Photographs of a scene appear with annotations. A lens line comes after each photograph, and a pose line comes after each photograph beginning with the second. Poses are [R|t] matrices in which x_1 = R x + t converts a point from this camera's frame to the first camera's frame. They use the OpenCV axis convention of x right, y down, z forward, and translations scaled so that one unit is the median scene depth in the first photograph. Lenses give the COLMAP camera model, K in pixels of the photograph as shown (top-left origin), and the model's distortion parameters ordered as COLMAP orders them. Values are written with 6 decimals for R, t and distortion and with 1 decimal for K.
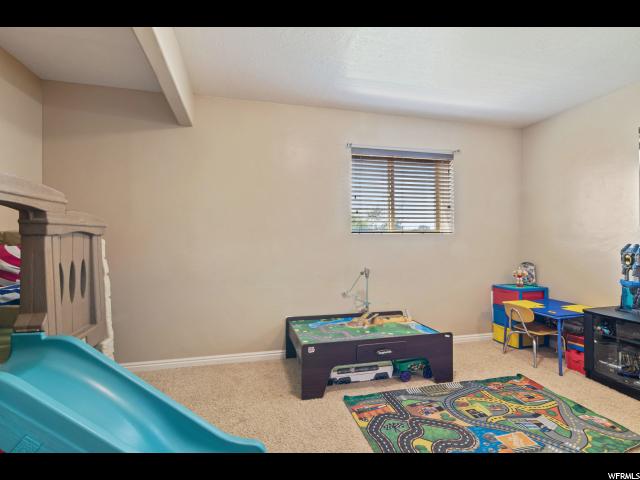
lens RADIAL K [[321.7, 0, 318.2], [0, 321.7, 240.3], [0, 0, 1]] dist [0.001523, -0.000109]
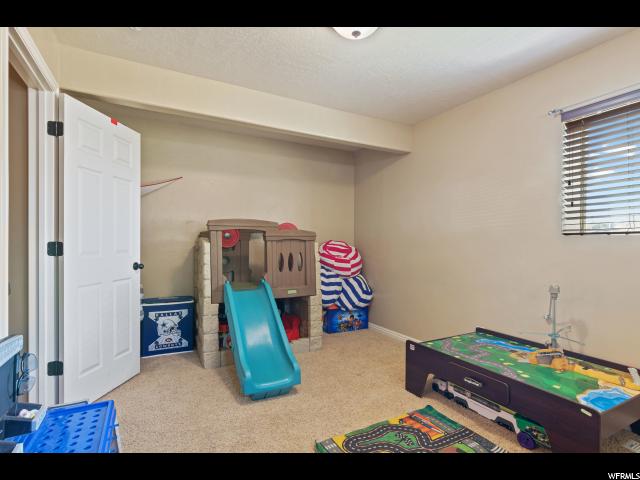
lens RADIAL K [[321.7, 0, 318.2], [0, 321.7, 240.3], [0, 0, 1]] dist [0.001523, -0.000109]
pose [[0.251449, 0.000355, -0.967871, 0.843424], [-0.000424, 1.000000, 0.000257, -0.013506], [0.967870, 0.000345, 0.251449, 0.387445]]
